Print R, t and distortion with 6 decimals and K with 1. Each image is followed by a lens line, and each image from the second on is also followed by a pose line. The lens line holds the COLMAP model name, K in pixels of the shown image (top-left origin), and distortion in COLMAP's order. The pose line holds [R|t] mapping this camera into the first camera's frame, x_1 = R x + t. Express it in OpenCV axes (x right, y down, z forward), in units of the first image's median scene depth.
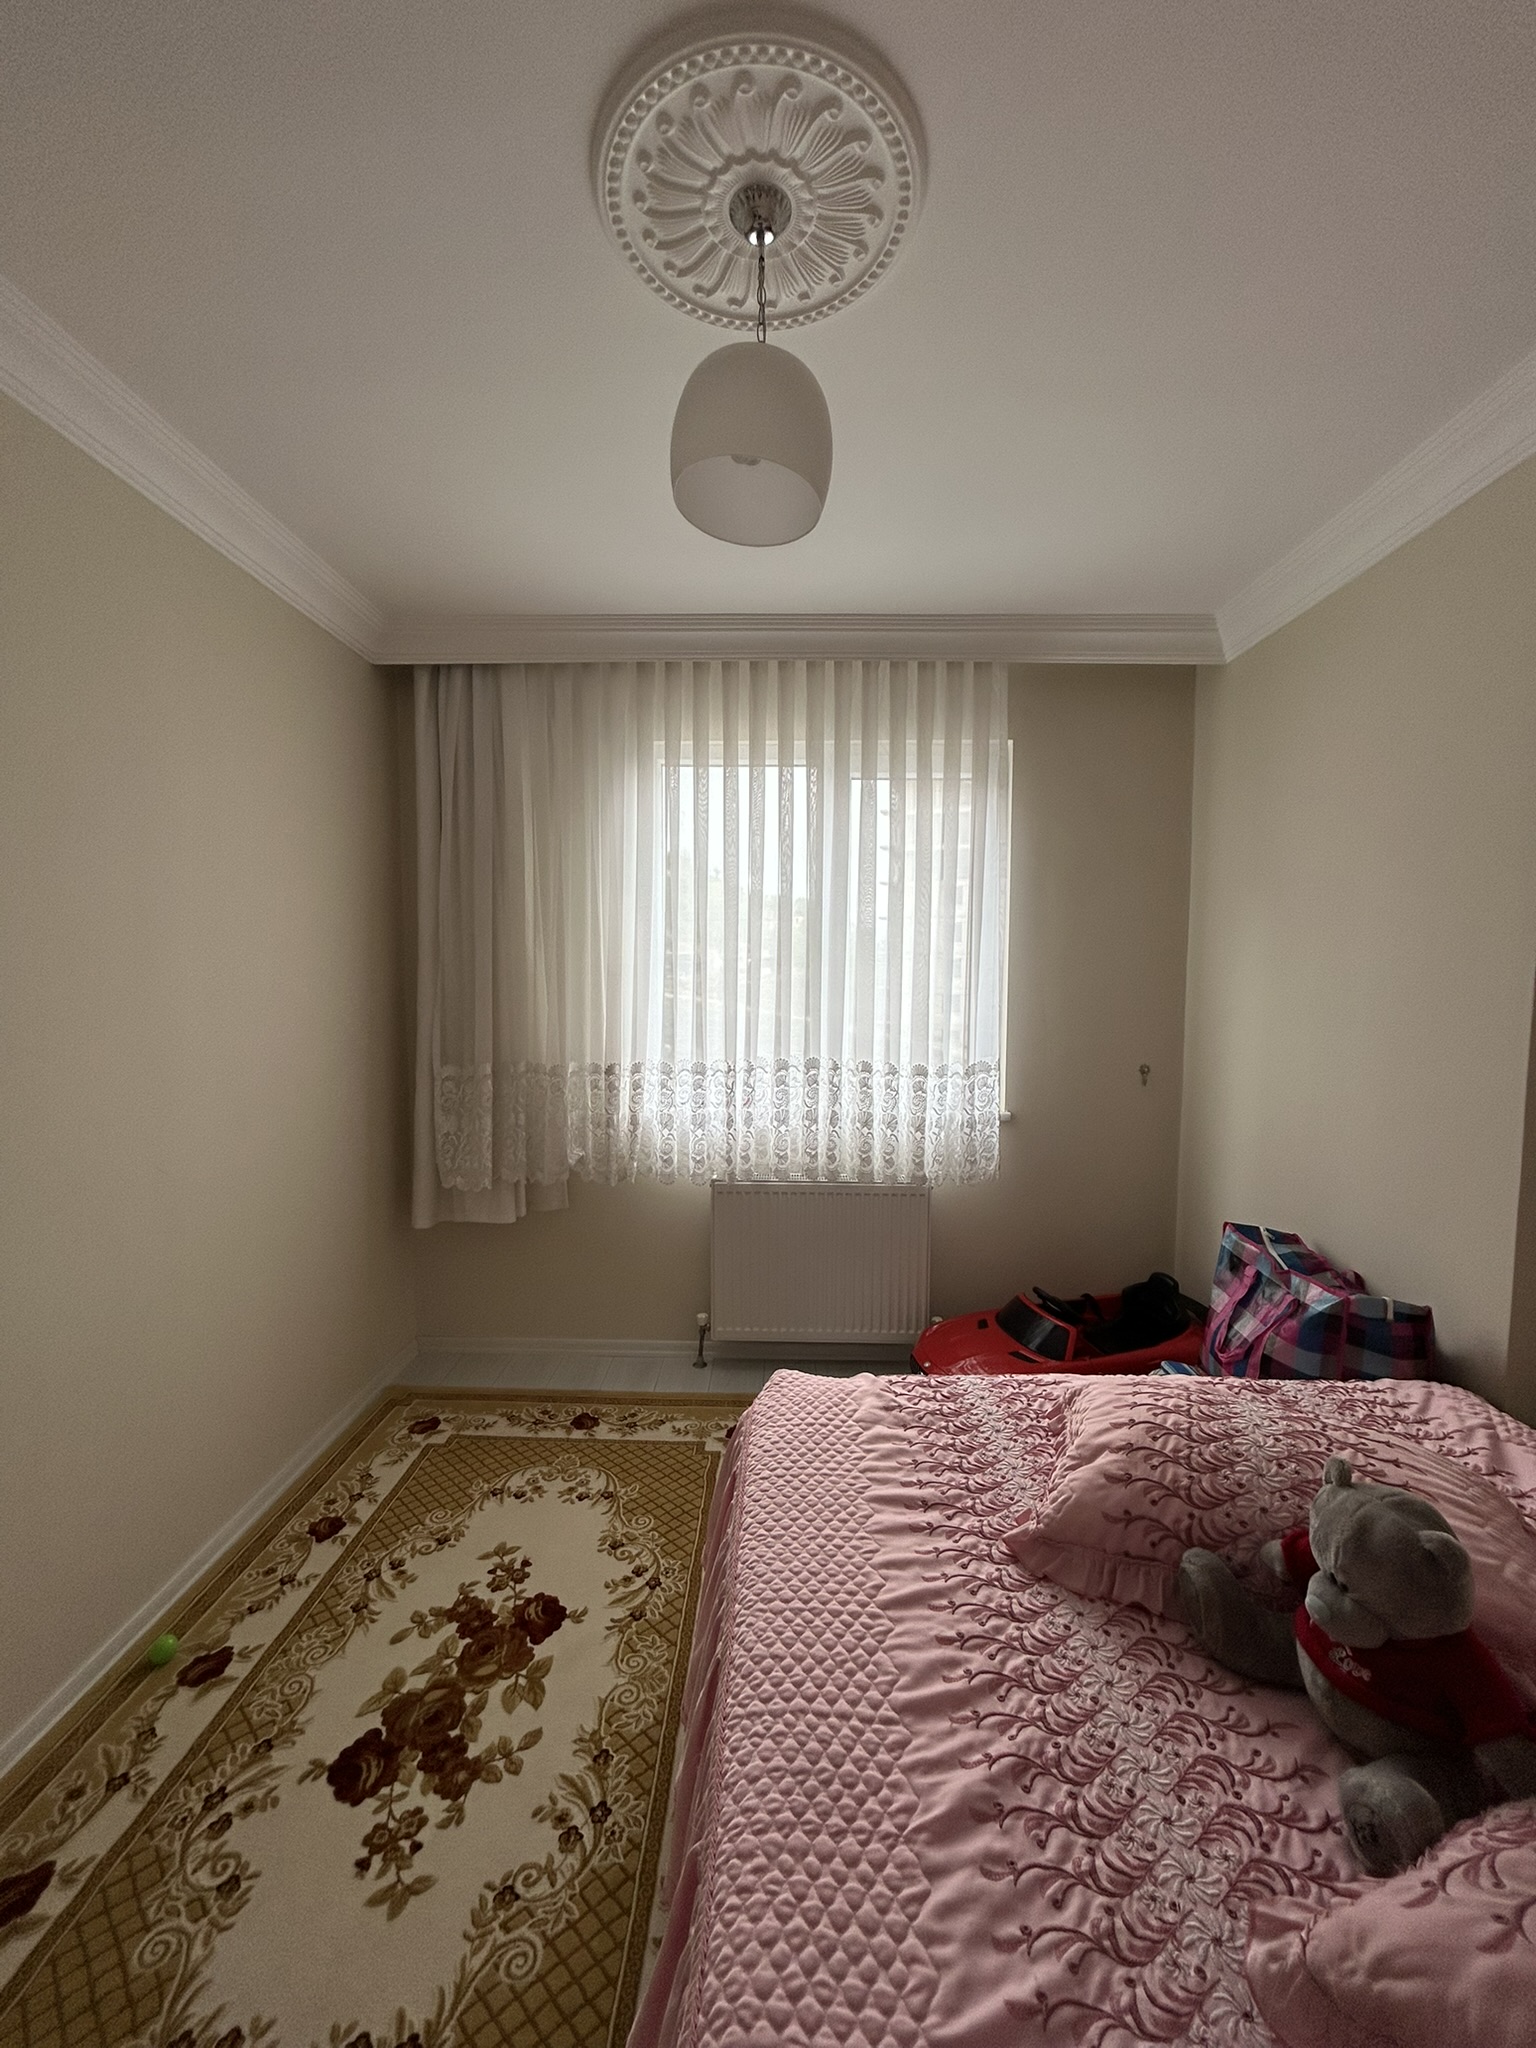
lens RADIAL K [[822.8, 0, 769.6], [0, 822.8, 1012.8], [0, 0, 1]] dist [-0.002019, 0.000627]
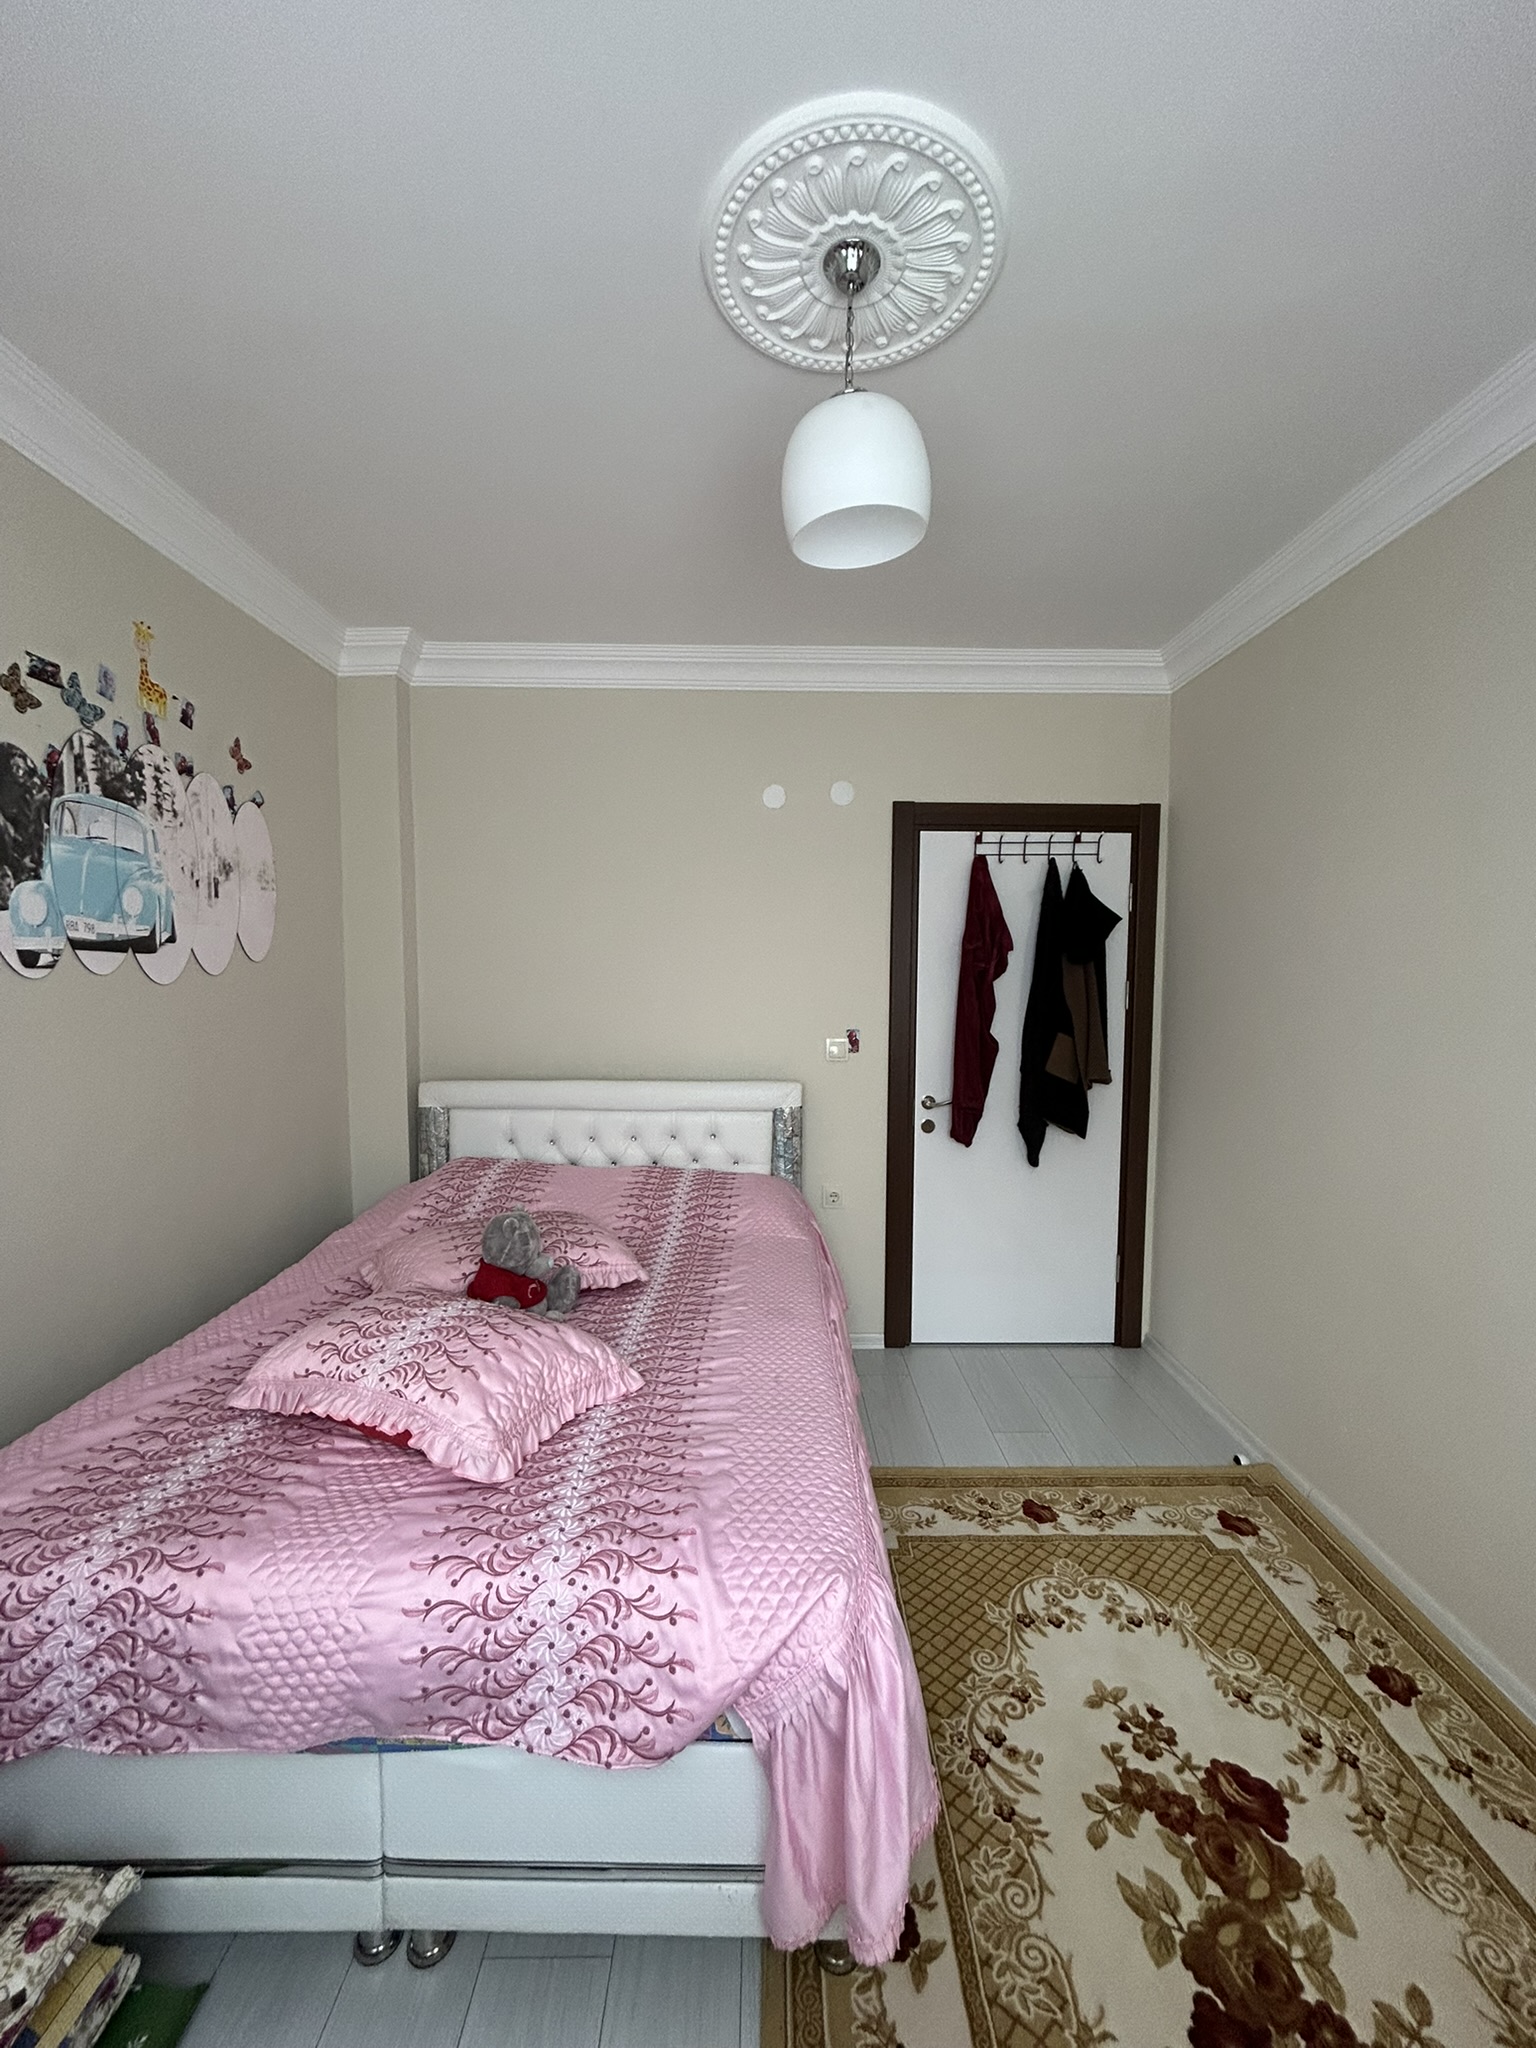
lens RADIAL K [[822.8, 0, 781.9], [0, 822.8, 1025.2], [0, 0, 1]] dist [-0.002019, 0.000627]
pose [[-0.998677, -0.003028, -0.051335, 0.105648], [-0.009474, 0.992011, 0.125794, -0.100156], [0.050544, 0.126114, -0.990727, 1.880058]]
